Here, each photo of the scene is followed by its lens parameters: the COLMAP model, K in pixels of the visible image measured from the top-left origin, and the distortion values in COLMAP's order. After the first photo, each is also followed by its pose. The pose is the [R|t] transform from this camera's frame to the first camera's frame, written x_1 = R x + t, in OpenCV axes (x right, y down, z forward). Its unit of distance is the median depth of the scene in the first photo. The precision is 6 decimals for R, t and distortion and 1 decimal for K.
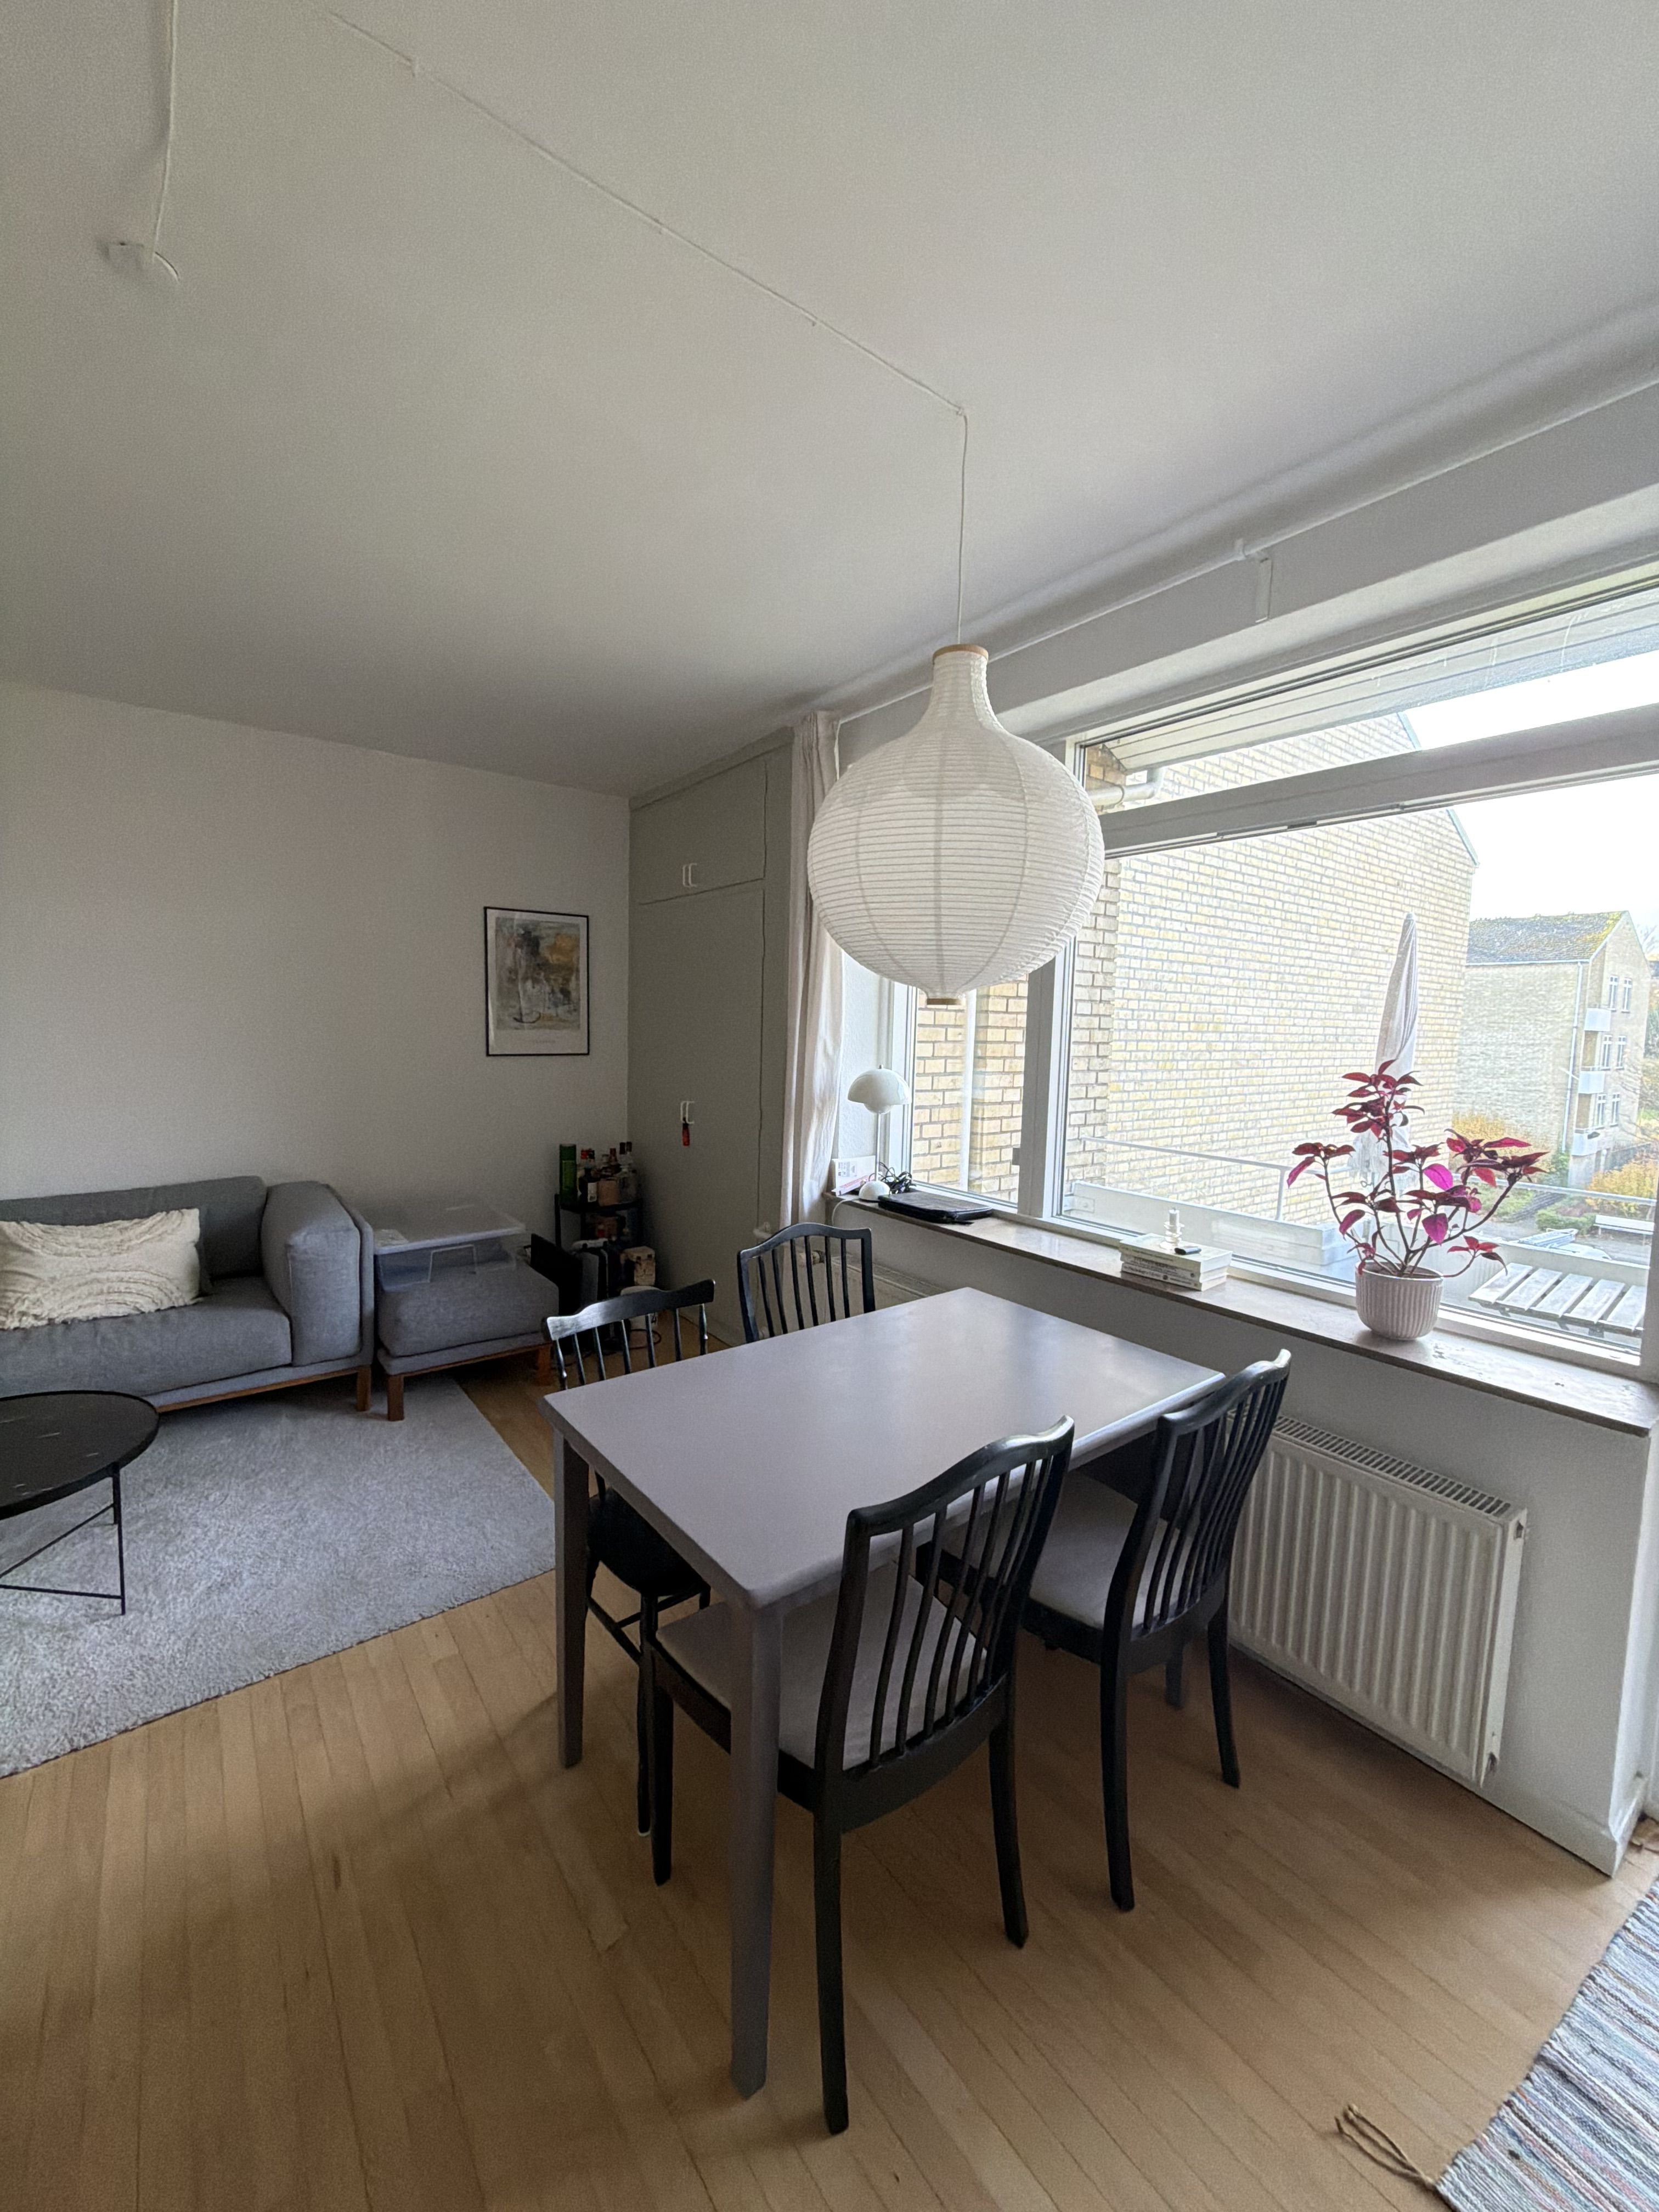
lens RADIAL K [[878.6, 0, 828.7], [0, 878.6, 1092.2], [0, 0, 1]] dist [-0.000929, -0.000230]
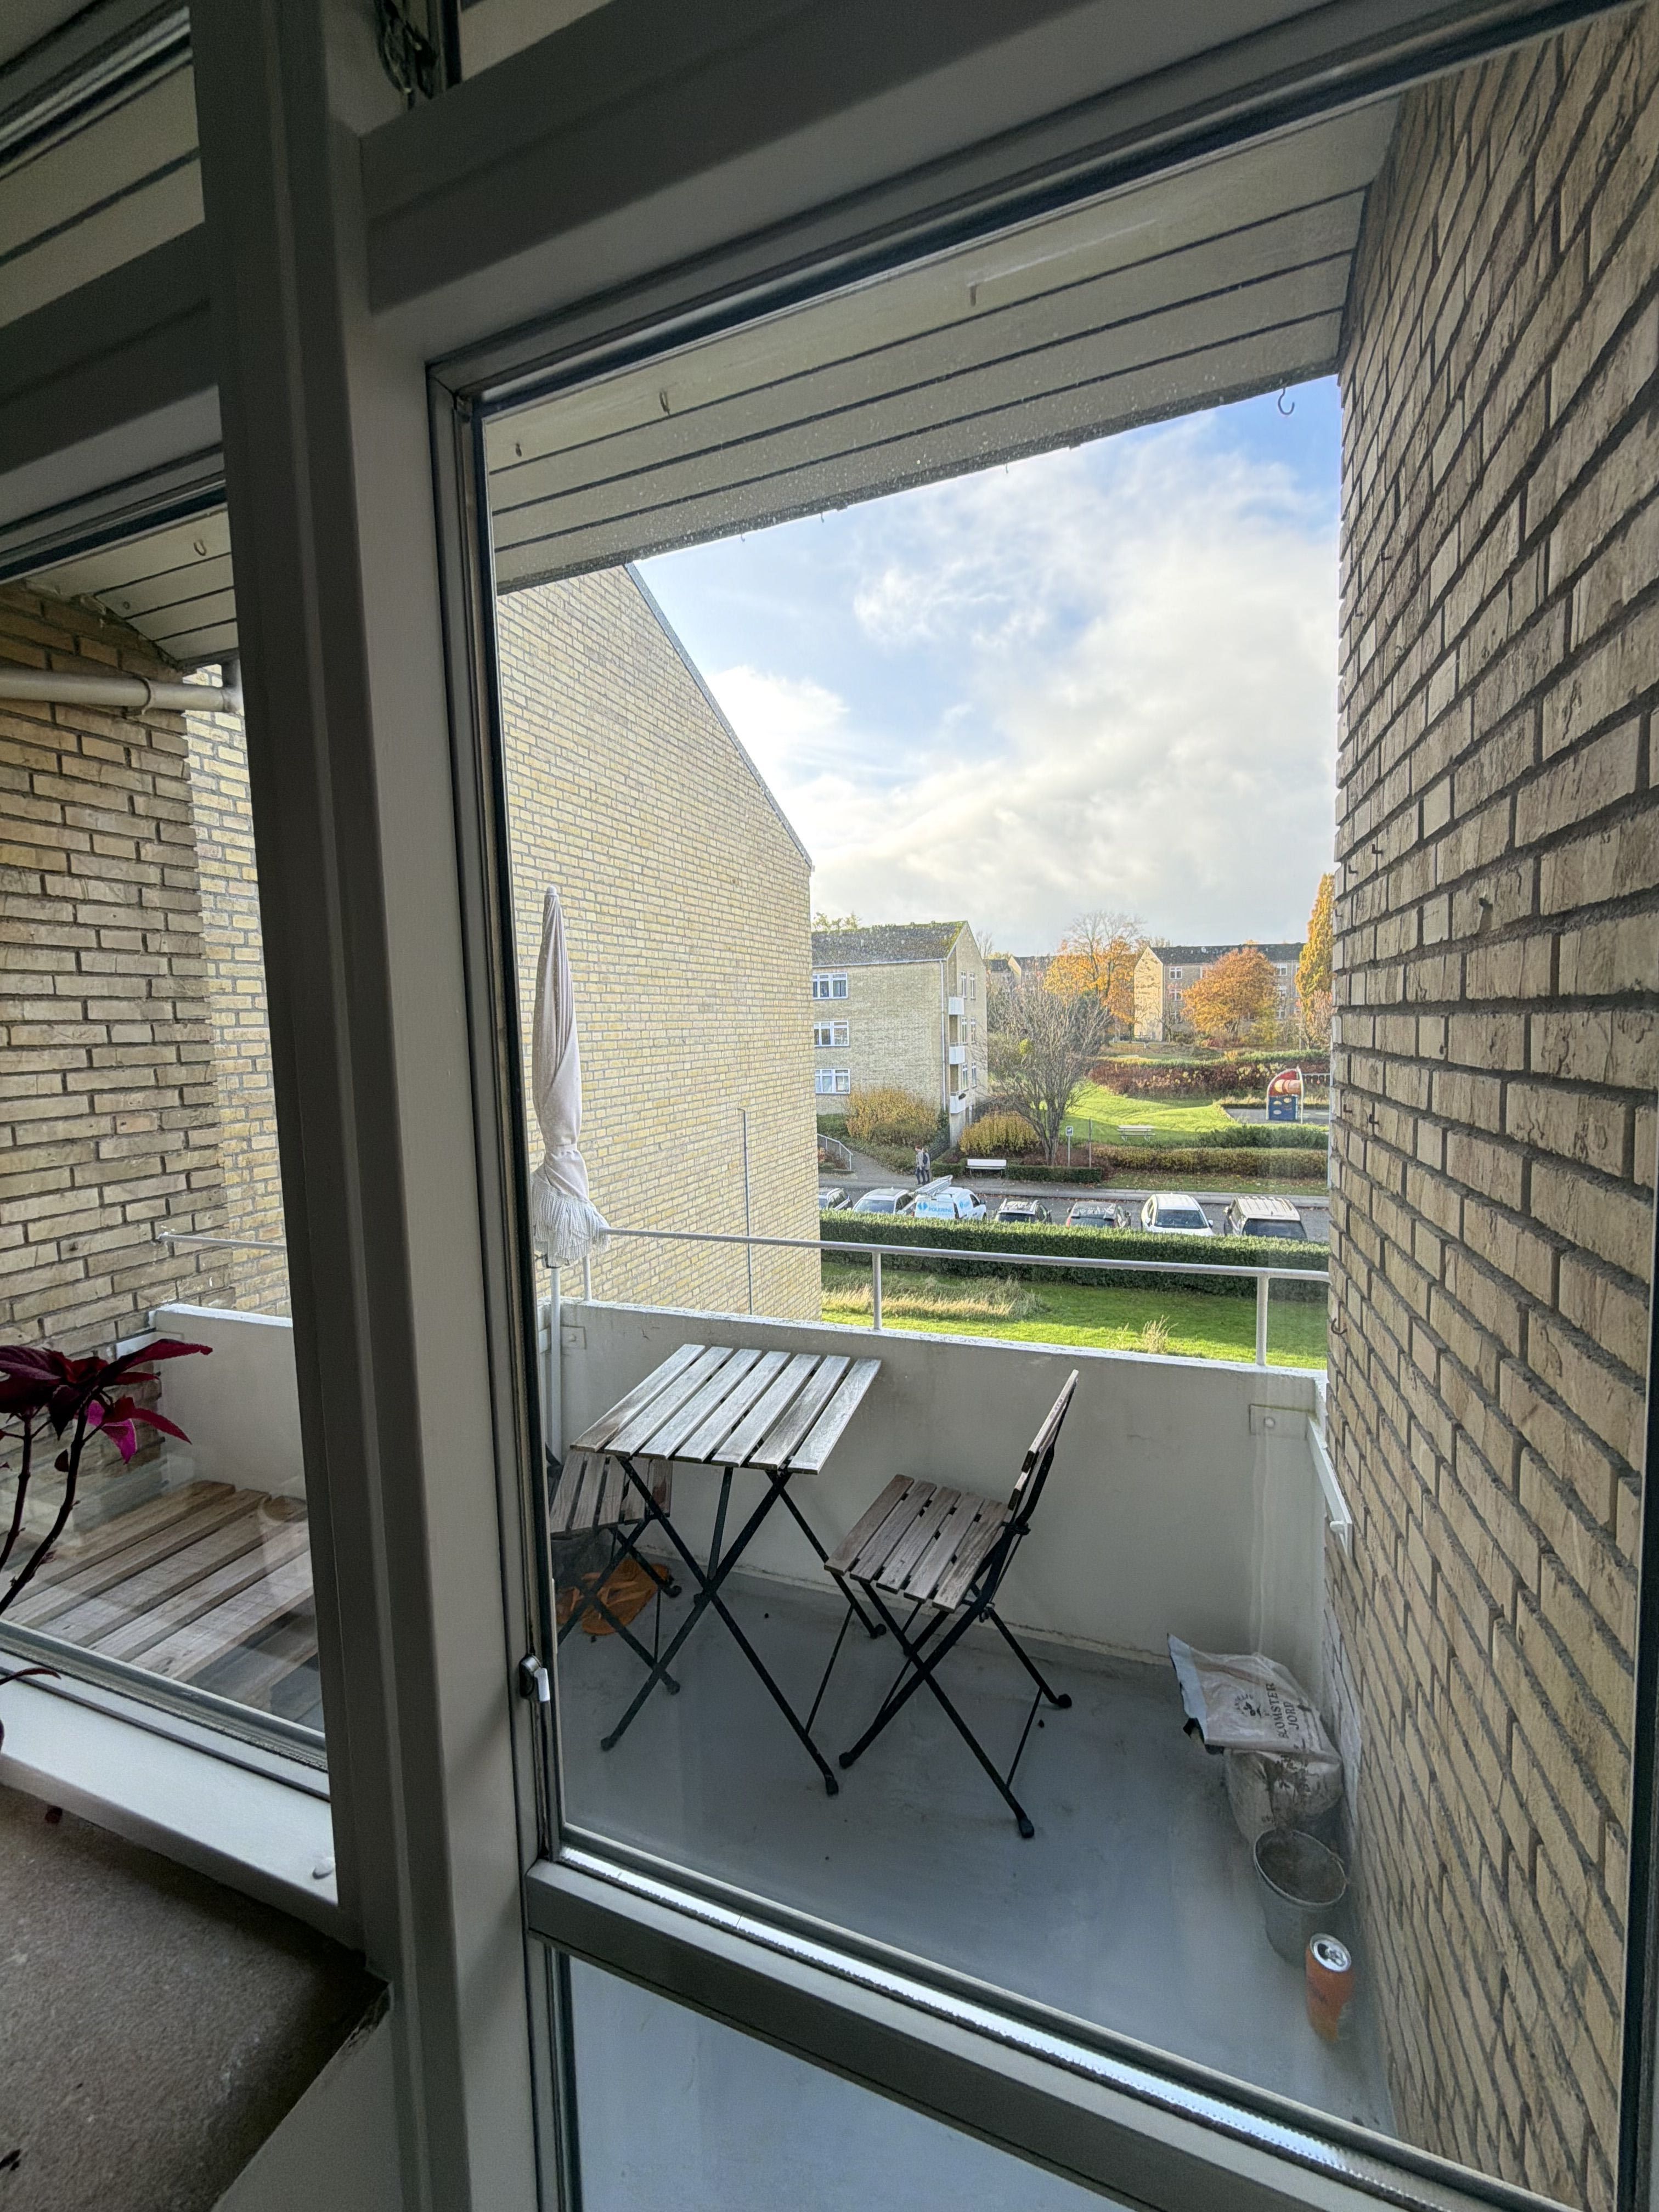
lens RADIAL K [[878.6, 0, 828.7], [0, 878.6, 1092.2], [0, 0, 1]] dist [-0.000929, -0.000230]
pose [[0.844877, -0.092416, 0.526918, 0.287868], [0.095864, 0.995176, 0.020833, -0.014812], [-0.526301, 0.032911, 0.849661, 0.160157]]
